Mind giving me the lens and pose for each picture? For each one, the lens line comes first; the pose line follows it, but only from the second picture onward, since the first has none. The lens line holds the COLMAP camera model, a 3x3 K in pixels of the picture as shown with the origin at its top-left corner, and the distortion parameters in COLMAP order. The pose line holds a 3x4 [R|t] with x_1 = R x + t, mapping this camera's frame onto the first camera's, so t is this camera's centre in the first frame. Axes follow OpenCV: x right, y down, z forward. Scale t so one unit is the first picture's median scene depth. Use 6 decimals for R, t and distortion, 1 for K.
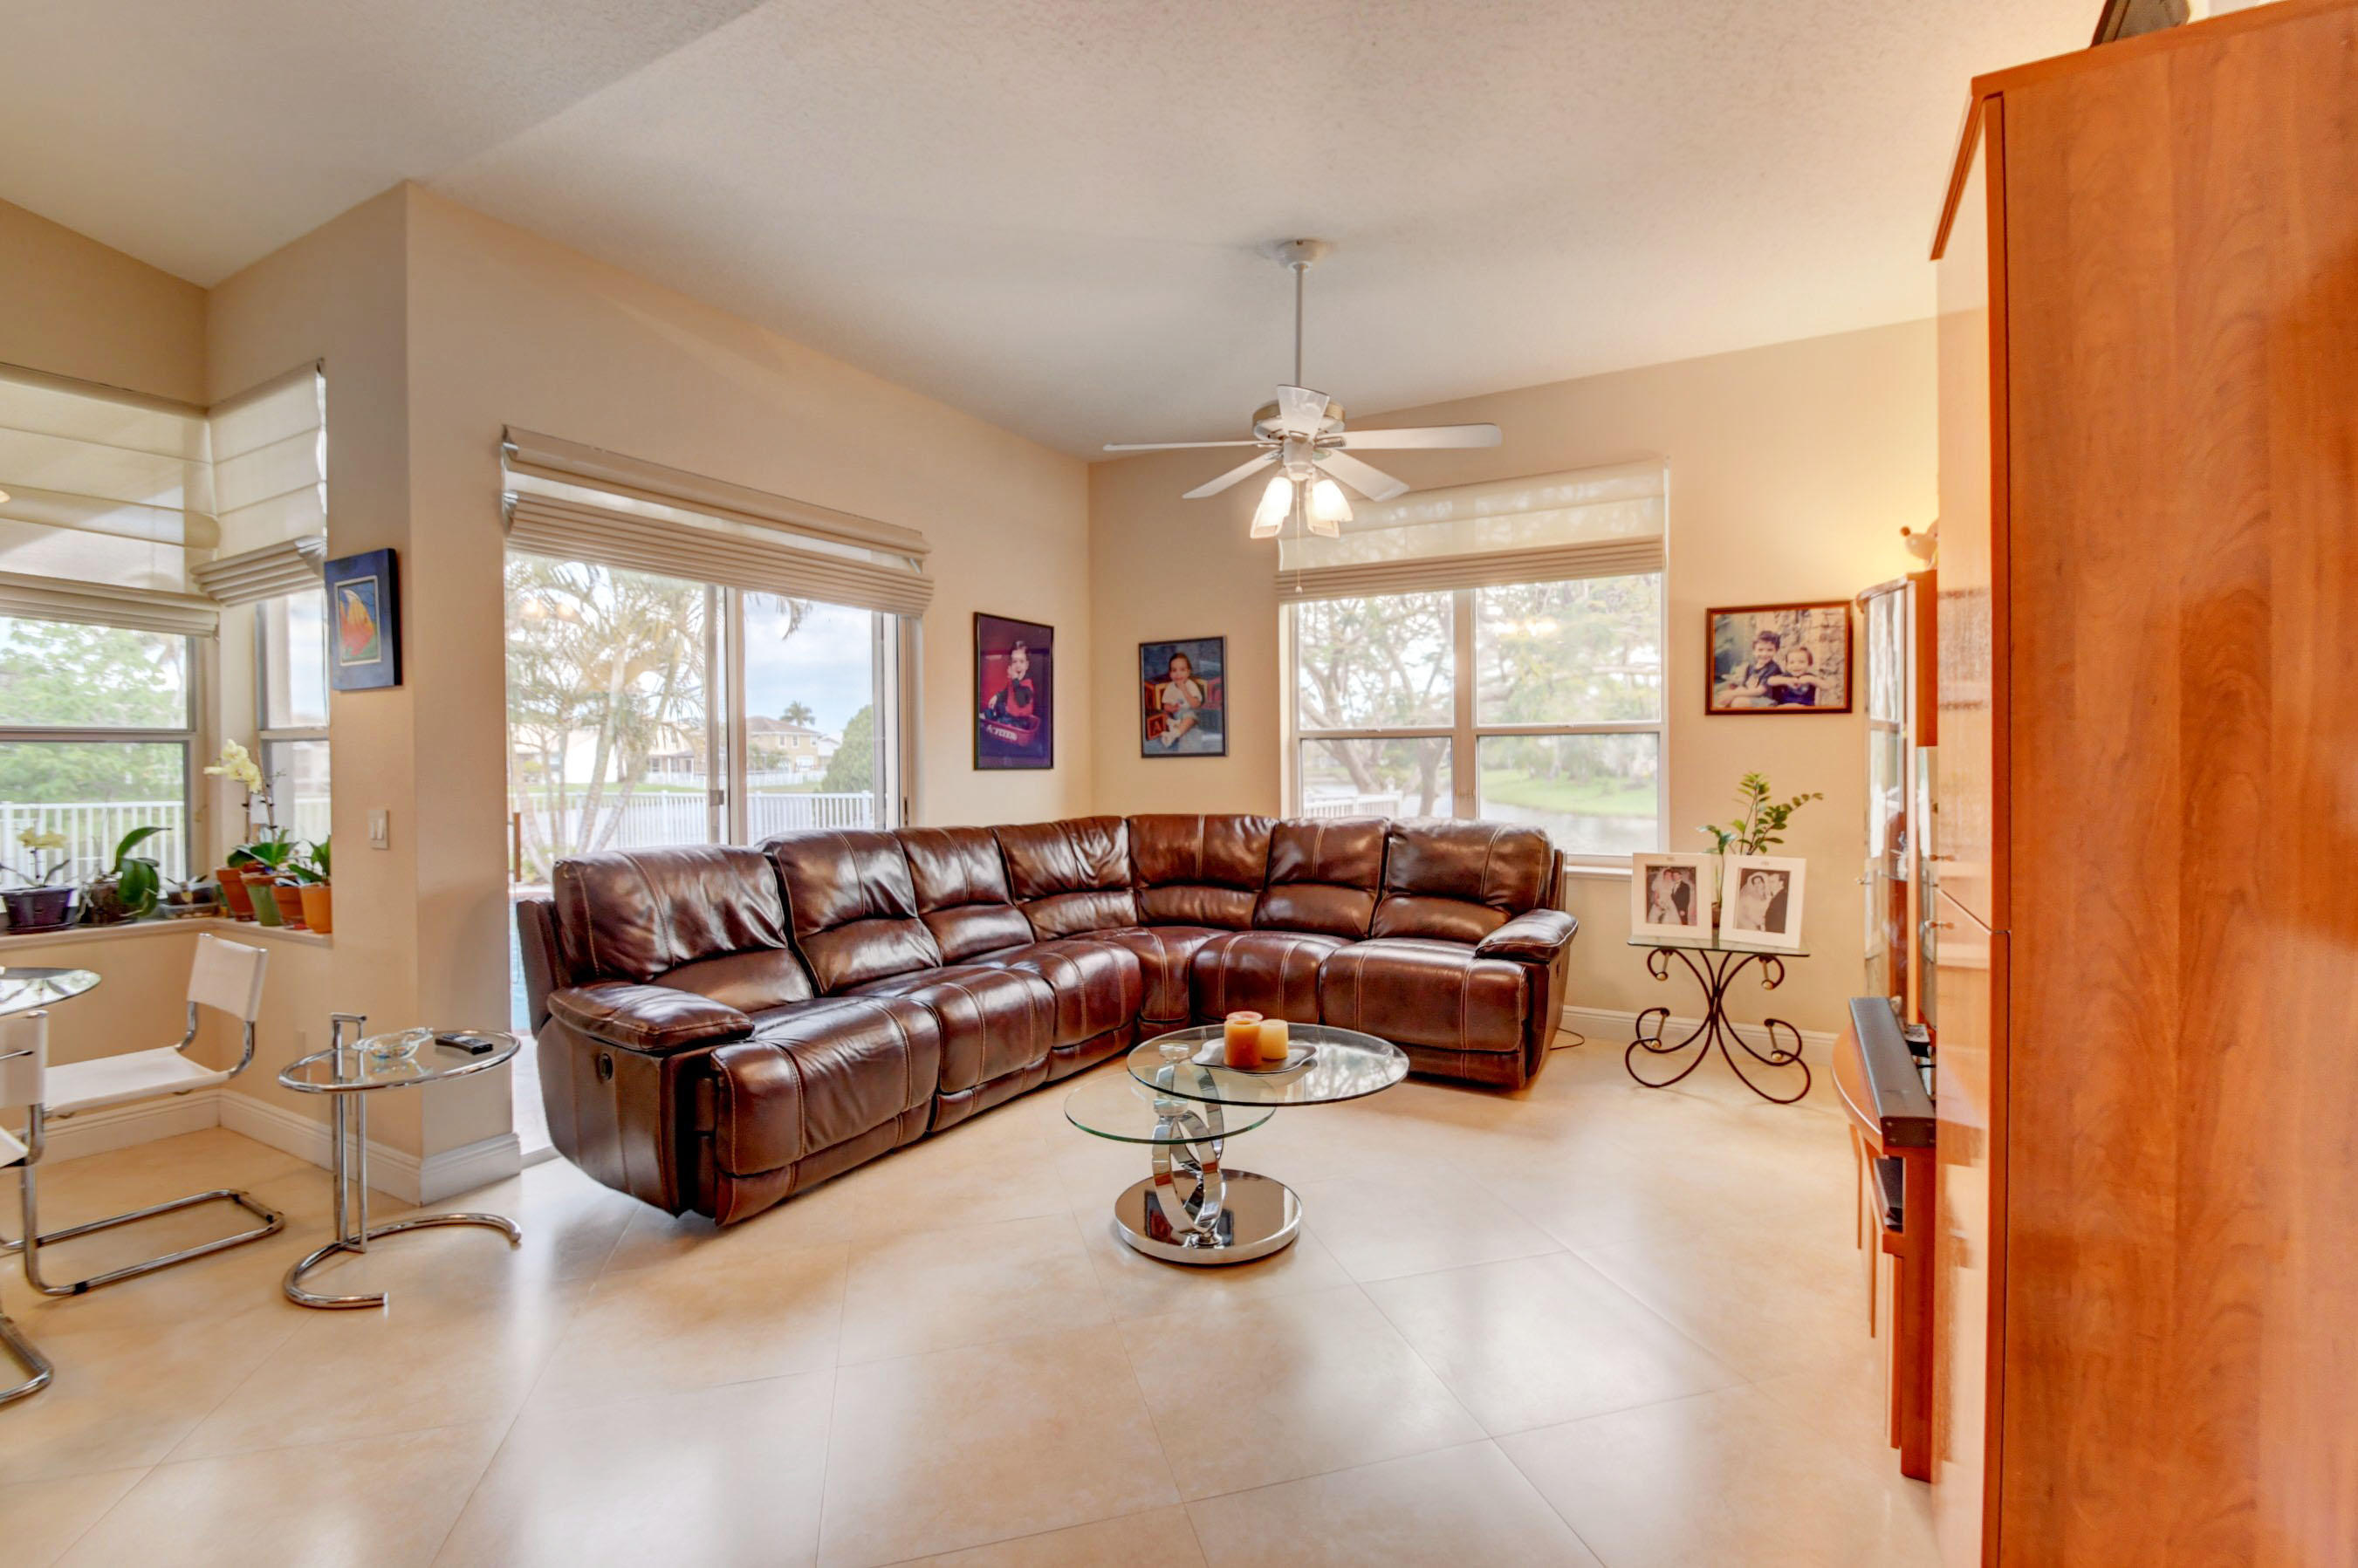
lens RADIAL K [[1043.4, 0, 1189.8], [0, 1043.4, 771.8], [0, 0, 1]] dist [0.003278, -0.011668]
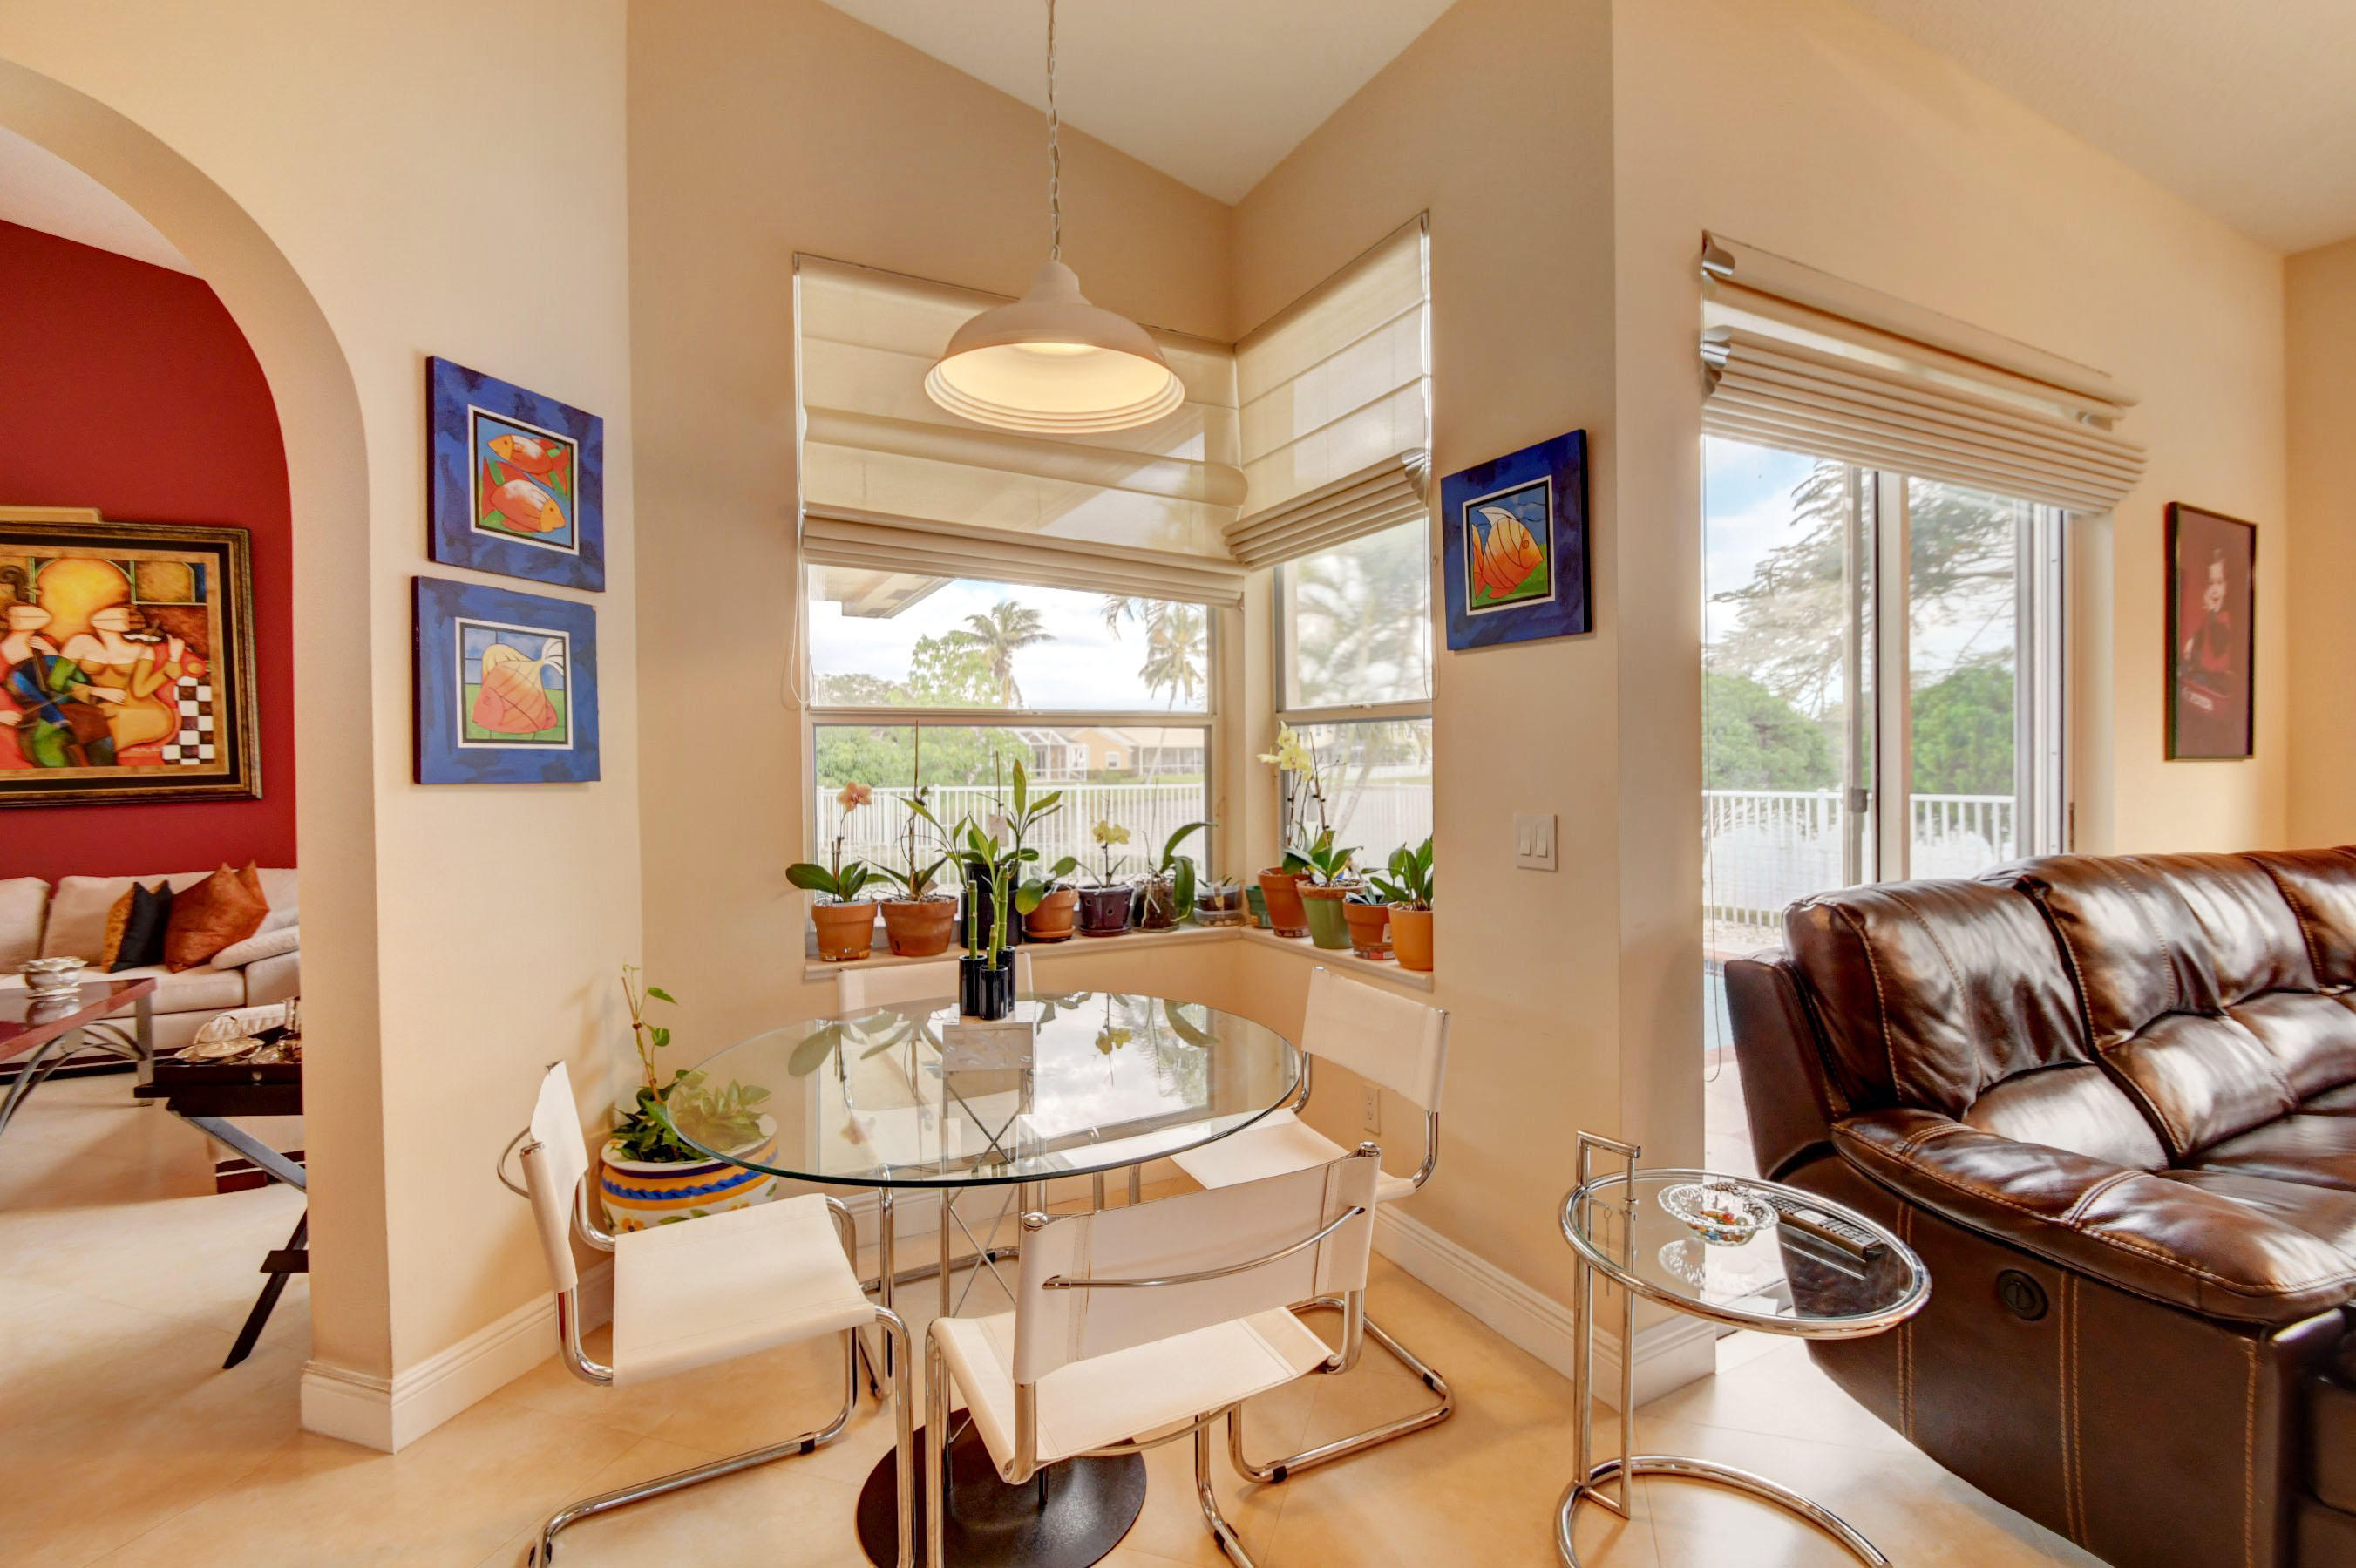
lens RADIAL K [[1042.6, 0, 1188.8], [0, 1042.6, 771.8], [0, 0, 1]] dist [0.003278, -0.011668]
pose [[0.839816, 0.008032, -0.542812, -0.516134], [-0.003584, 0.999951, 0.009252, 0.001947], [0.542859, -0.005825, 0.839804, 0.243708]]
